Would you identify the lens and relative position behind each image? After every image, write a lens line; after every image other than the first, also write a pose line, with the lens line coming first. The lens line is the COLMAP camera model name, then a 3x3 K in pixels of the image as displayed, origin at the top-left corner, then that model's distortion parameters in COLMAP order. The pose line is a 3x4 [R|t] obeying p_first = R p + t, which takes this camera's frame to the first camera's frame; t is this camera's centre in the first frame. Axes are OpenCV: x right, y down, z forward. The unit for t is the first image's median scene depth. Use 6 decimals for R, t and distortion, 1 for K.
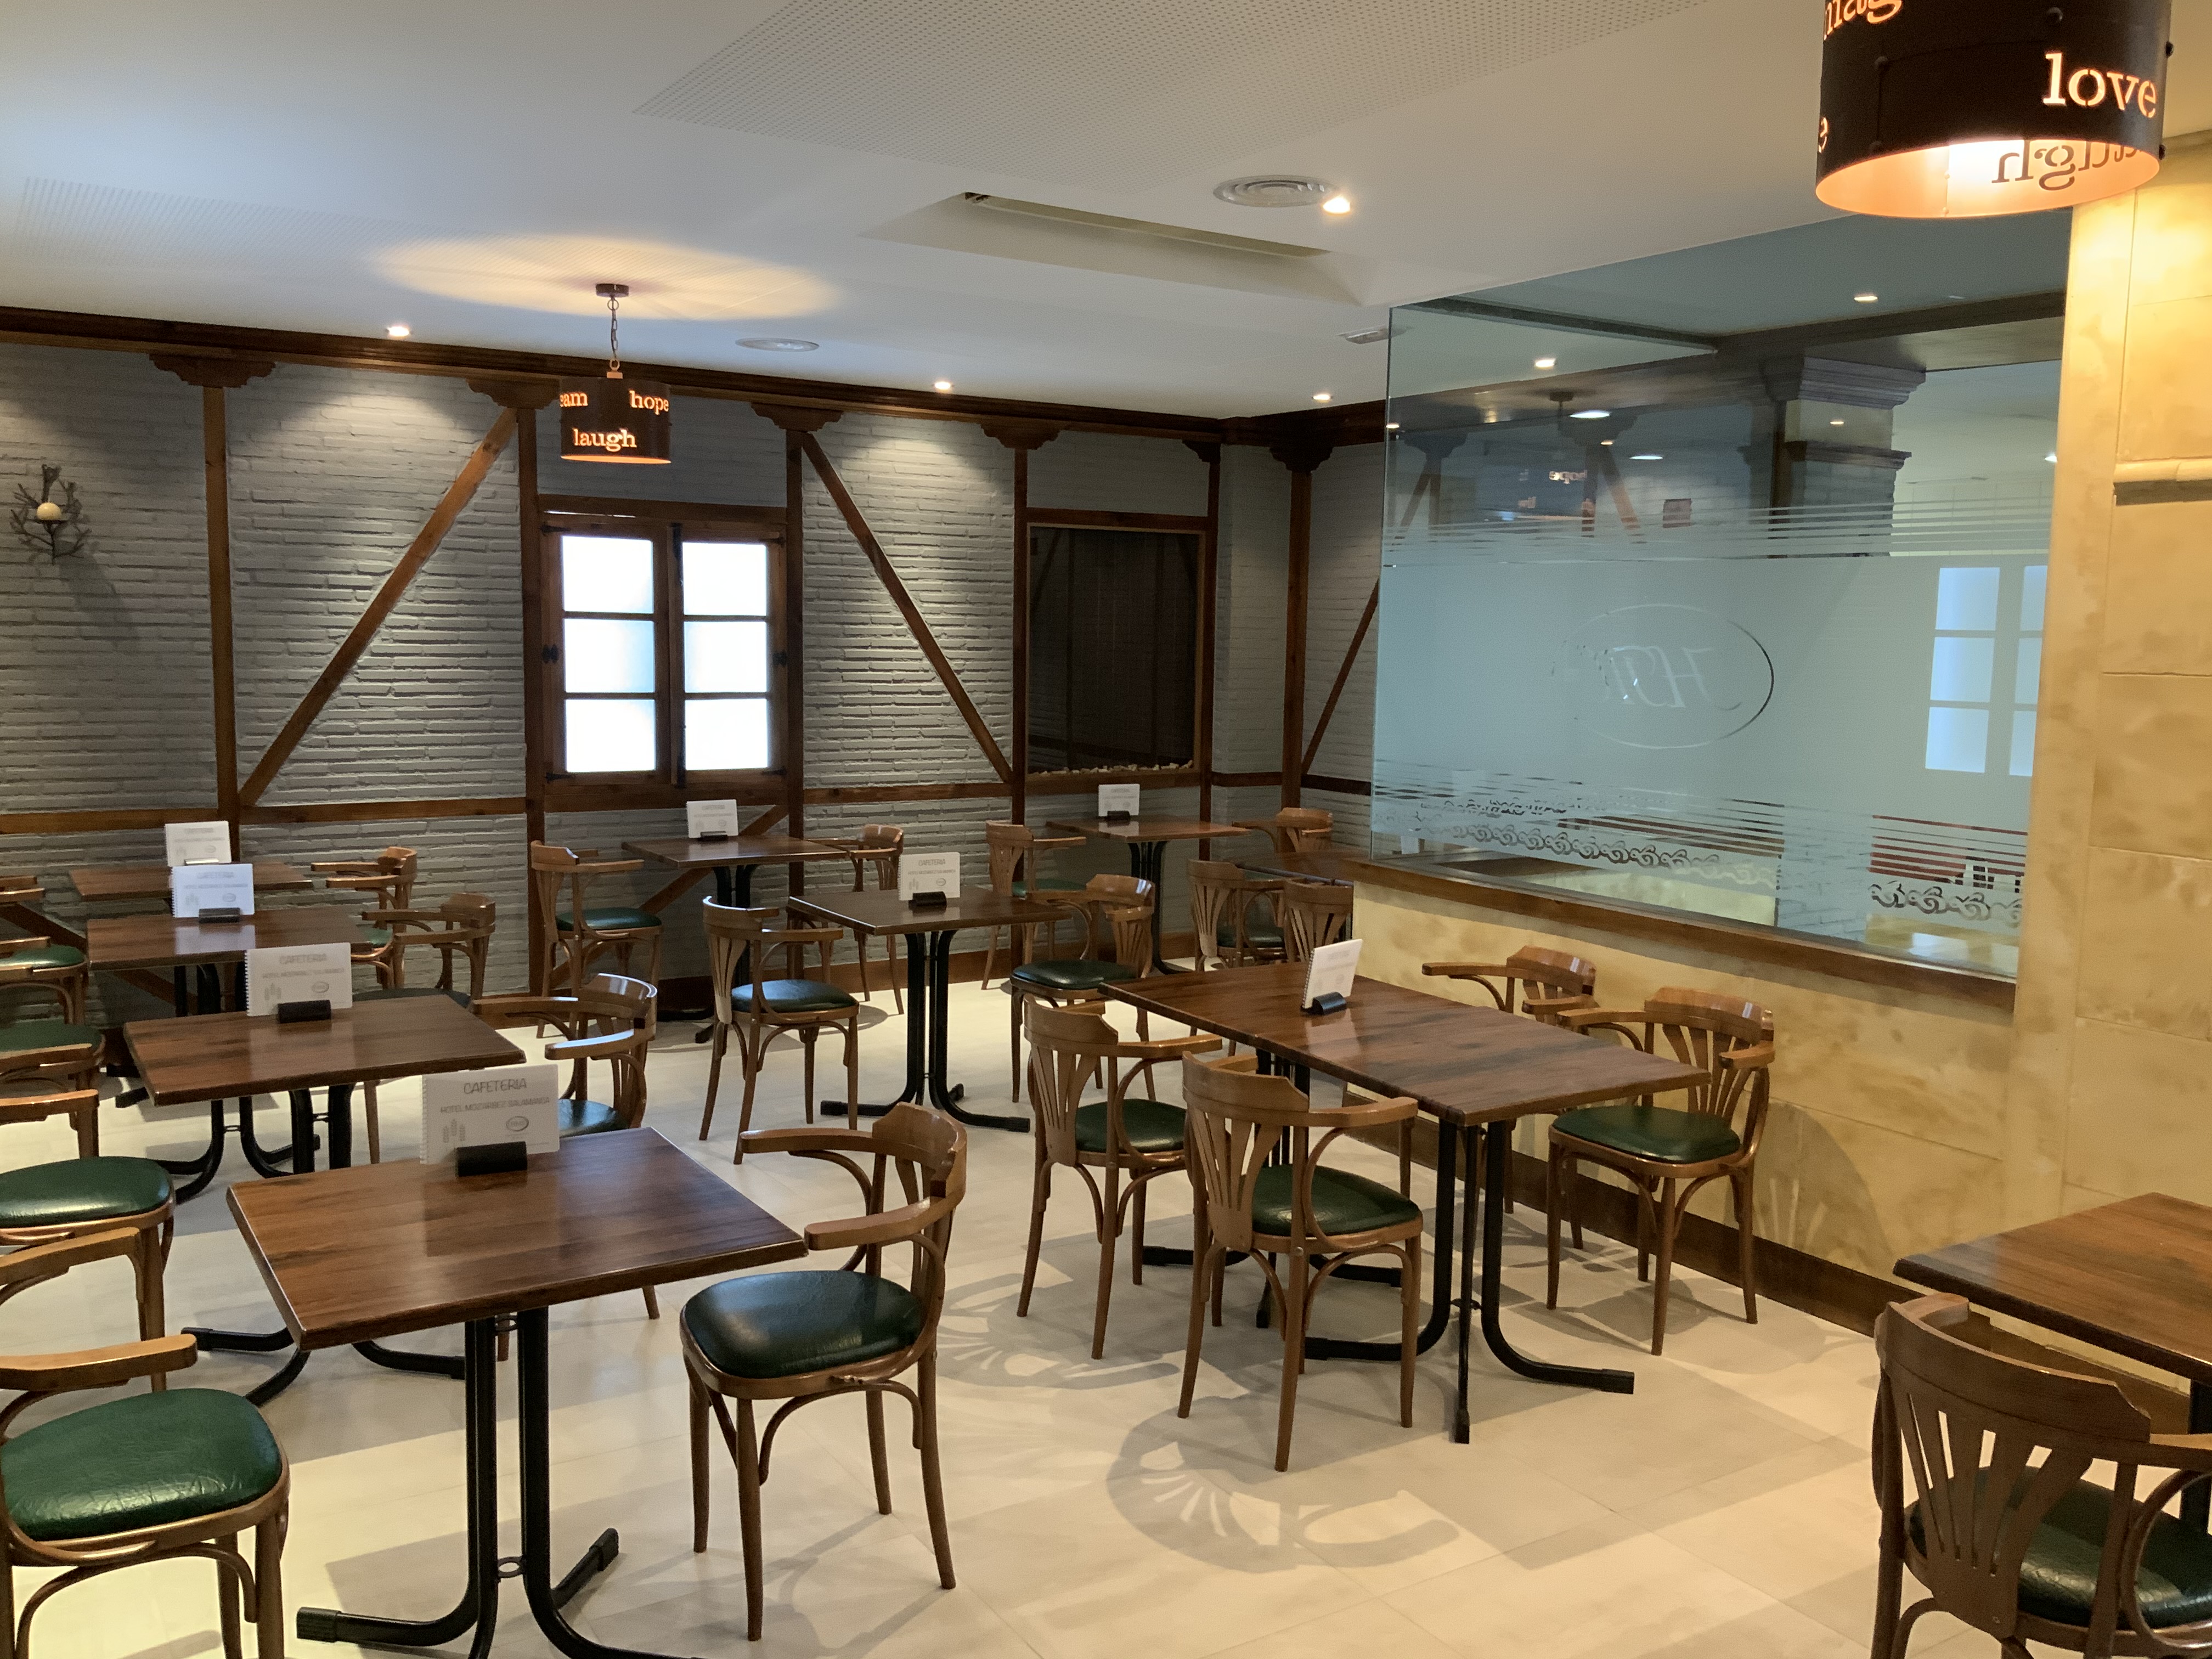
lens RADIAL K [[1834.5, 0, 1098.4], [0, 1834.5, 821.7], [0, 0, 1]] dist [0.124967, -0.275173]
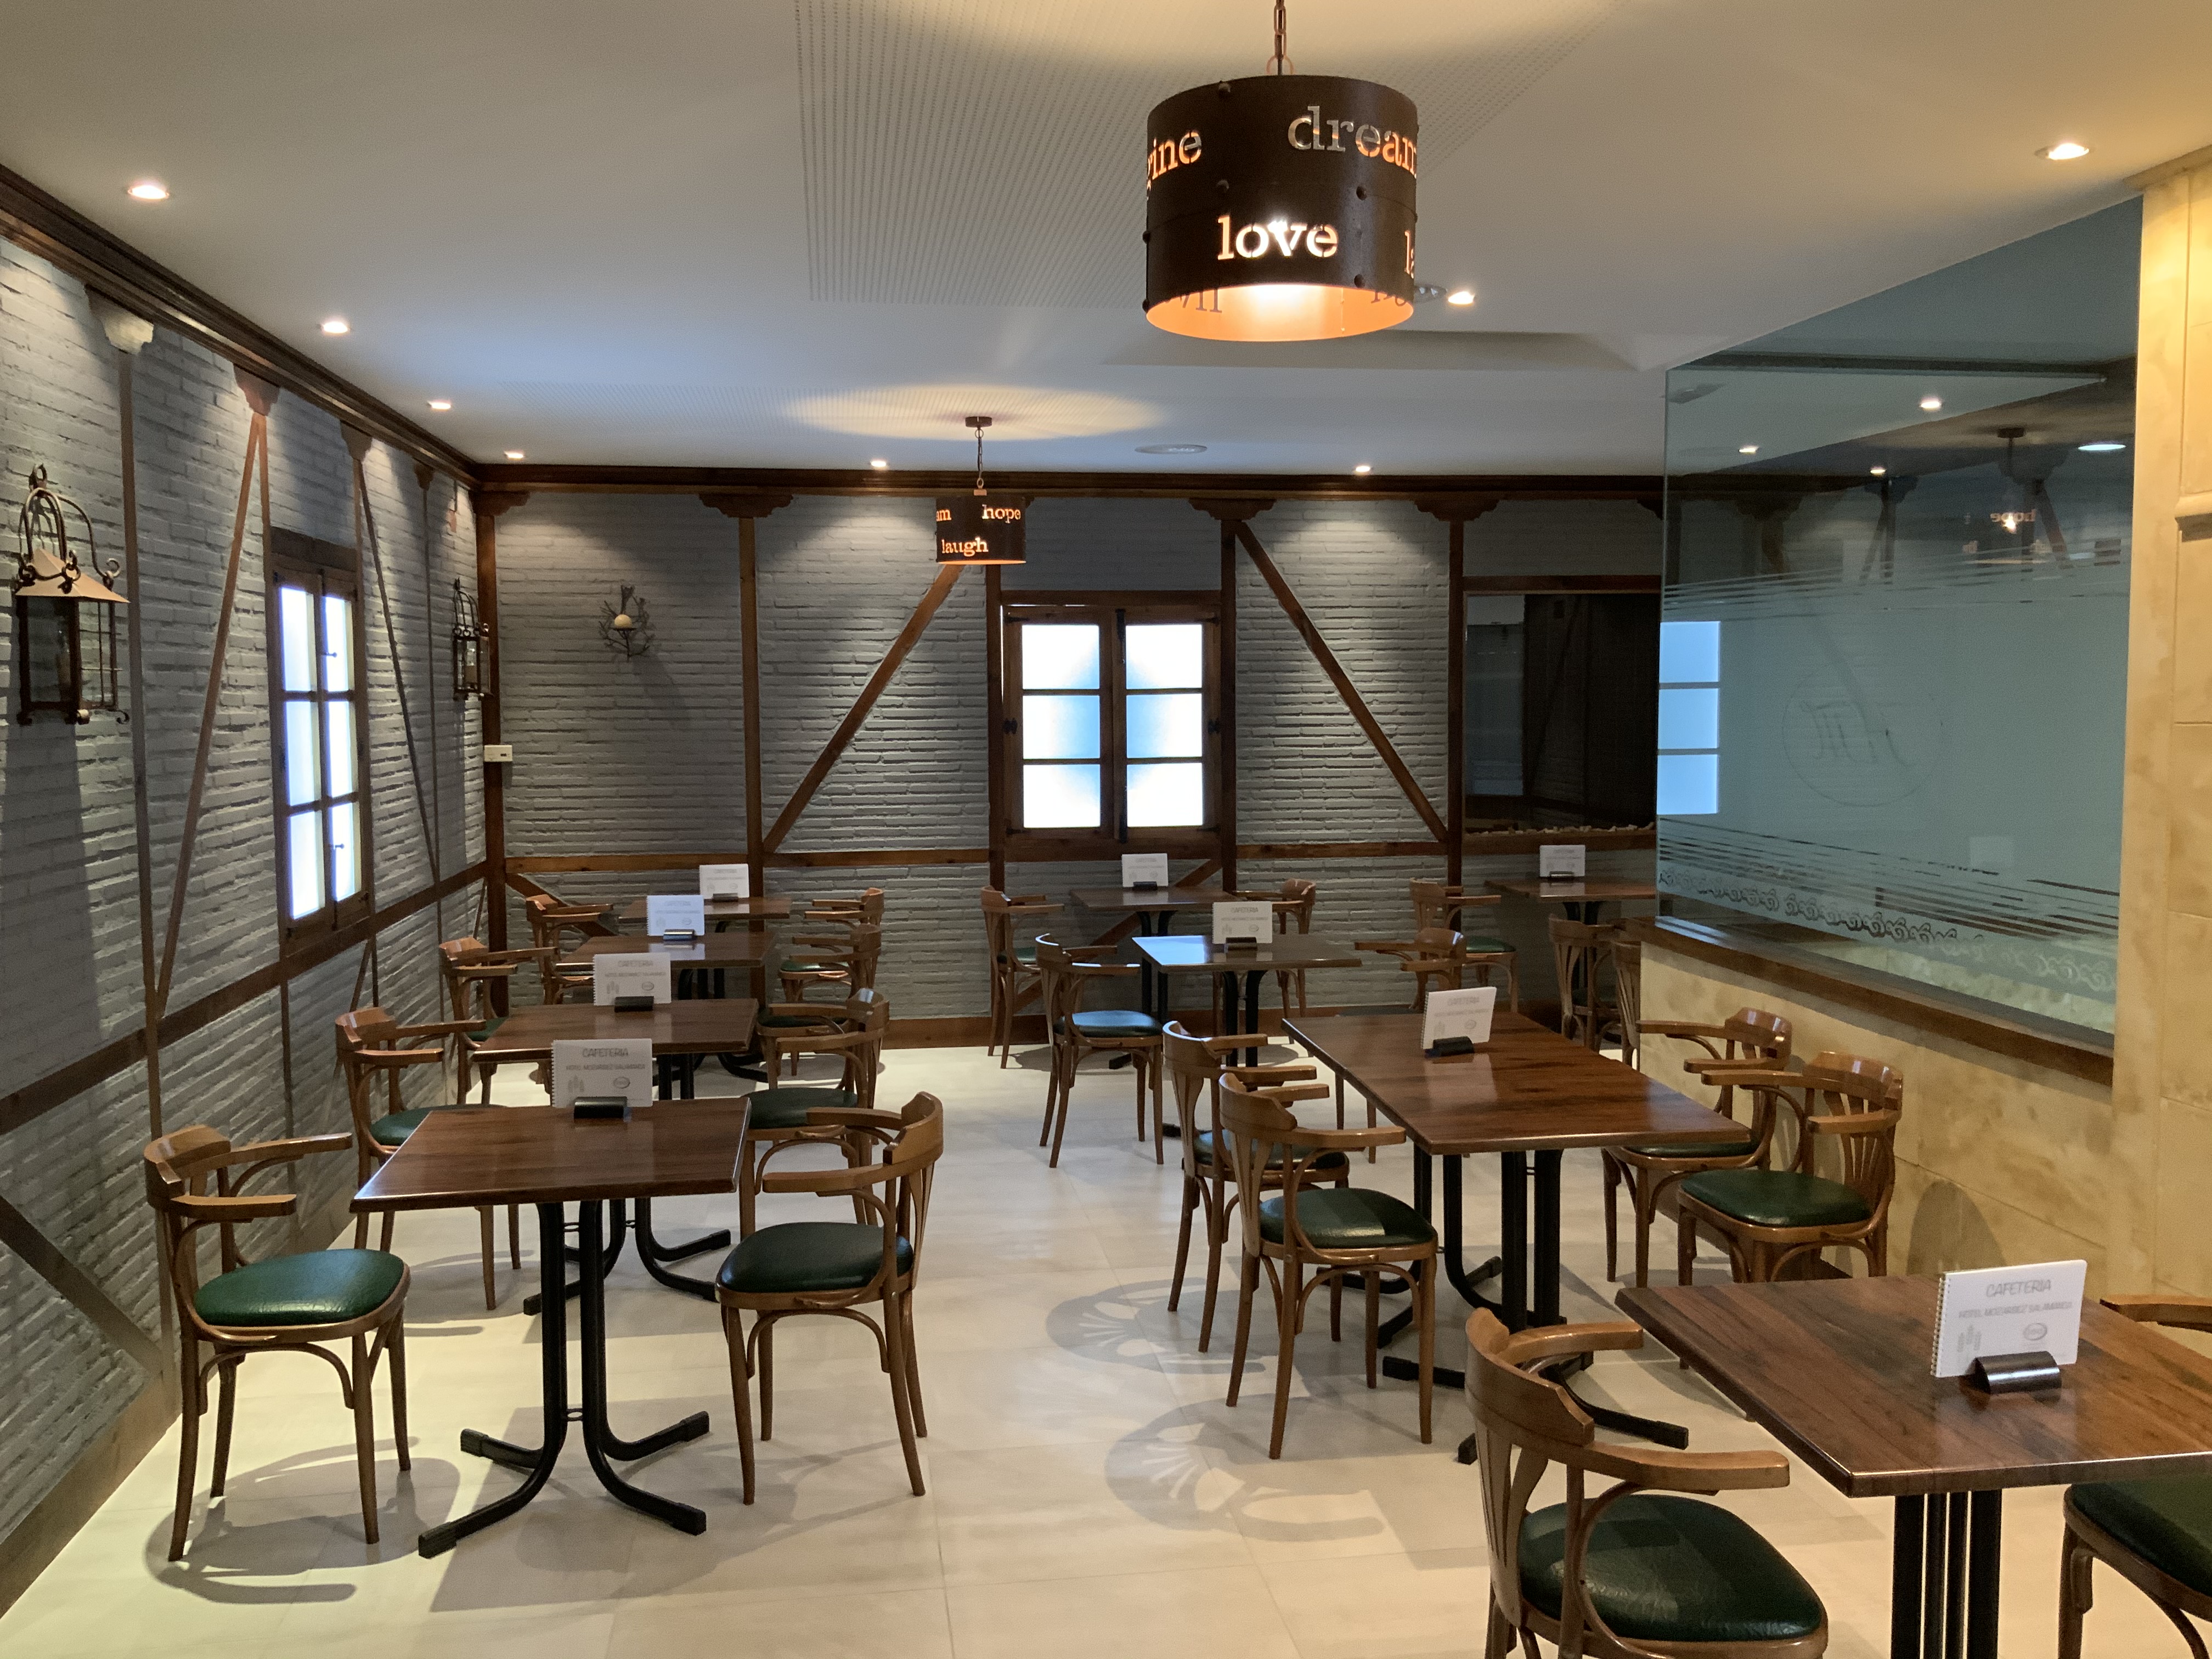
lens RADIAL K [[1834.5, 0, 1098.4], [0, 1834.5, 821.7], [0, 0, 1]] dist [0.124967, -0.275173]
pose [[0.912486, 0.006483, -0.409057, 0.238596], [-0.021317, 0.999270, -0.031716, 0.005277], [0.408552, 0.037660, 0.911958, -0.030915]]
